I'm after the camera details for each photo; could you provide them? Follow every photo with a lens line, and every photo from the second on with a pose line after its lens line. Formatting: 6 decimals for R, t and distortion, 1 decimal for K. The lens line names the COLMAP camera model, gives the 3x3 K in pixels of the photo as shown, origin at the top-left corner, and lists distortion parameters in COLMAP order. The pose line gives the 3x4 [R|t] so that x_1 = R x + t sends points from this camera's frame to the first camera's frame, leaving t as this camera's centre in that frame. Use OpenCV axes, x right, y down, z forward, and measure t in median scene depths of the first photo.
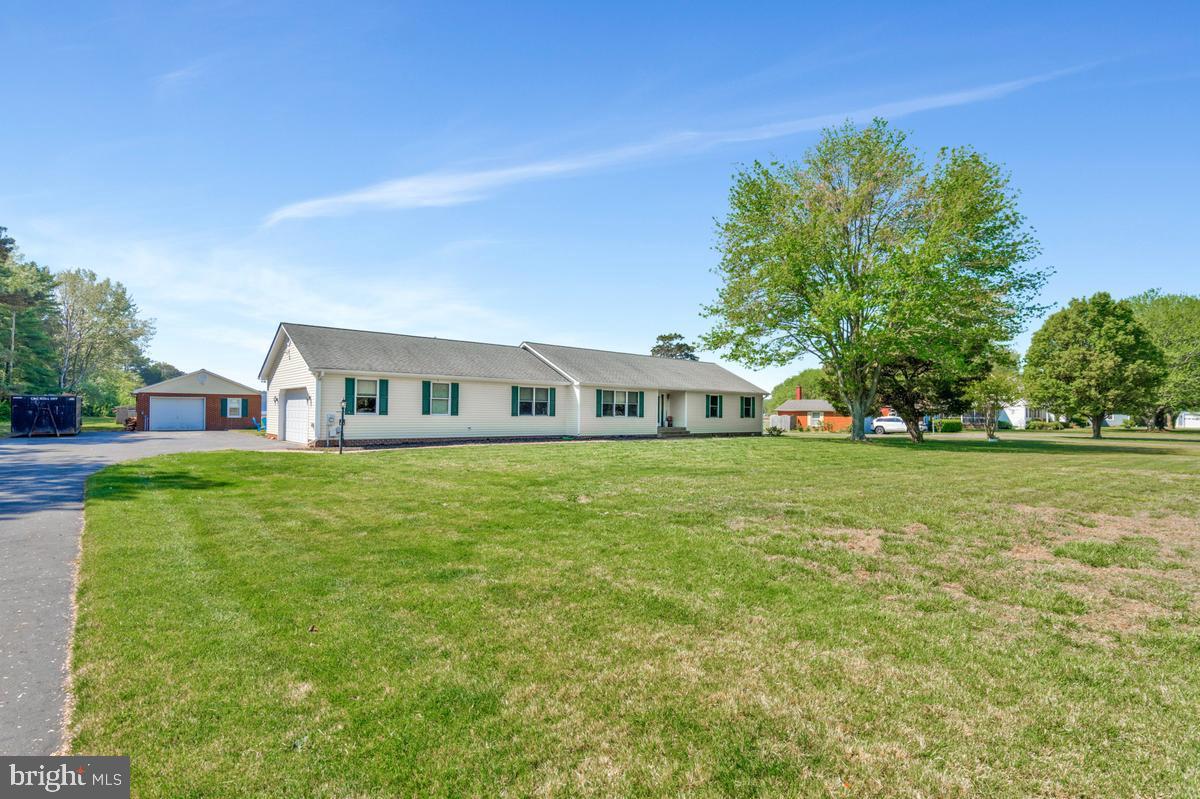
lens RADIAL K [[592.9, 0, 596.2], [0, 592.9, 410.6], [0, 0, 1]] dist [0.000287, 0.000098]
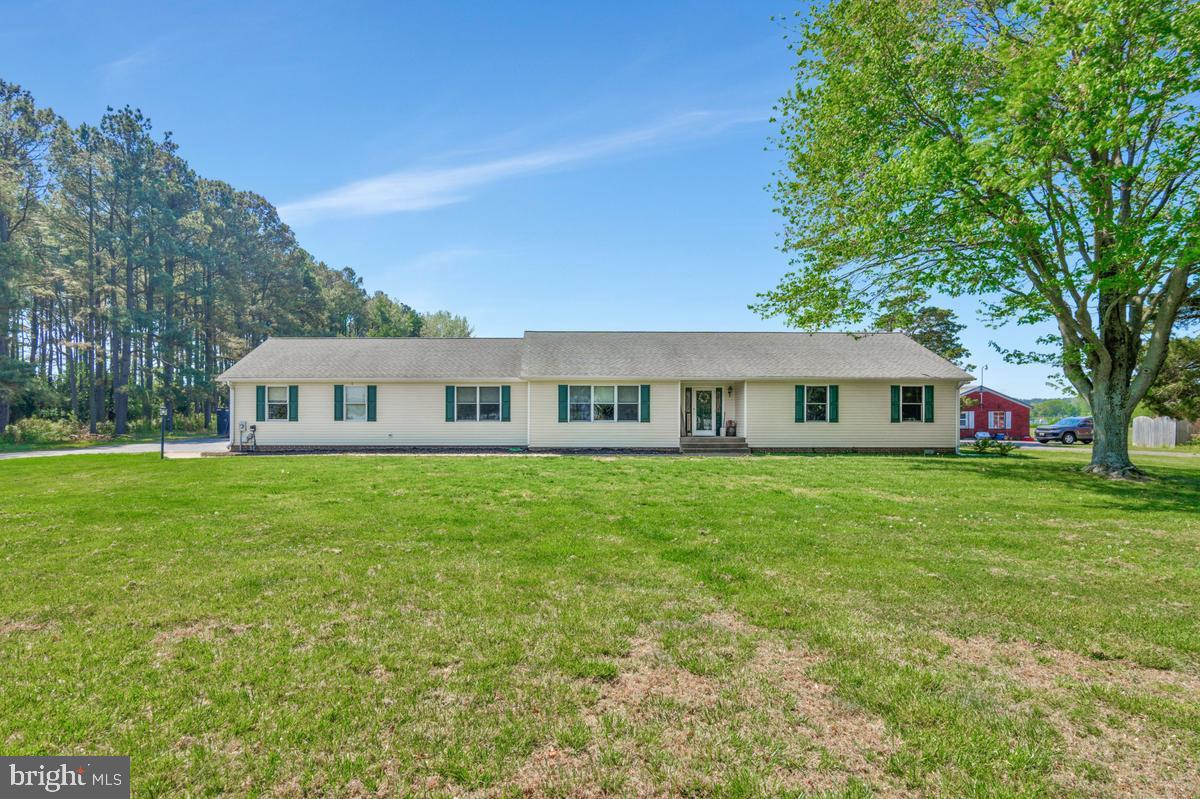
lens RADIAL K [[592.9, 0, 596.2], [0, 592.9, 410.6], [0, 0, 1]] dist [0.000287, 0.000098]
pose [[0.736708, -0.020357, -0.675904, 0.547774], [0.010900, 0.999774, -0.018232, 0.010584], [0.676123, 0.006064, 0.736764, 0.498027]]
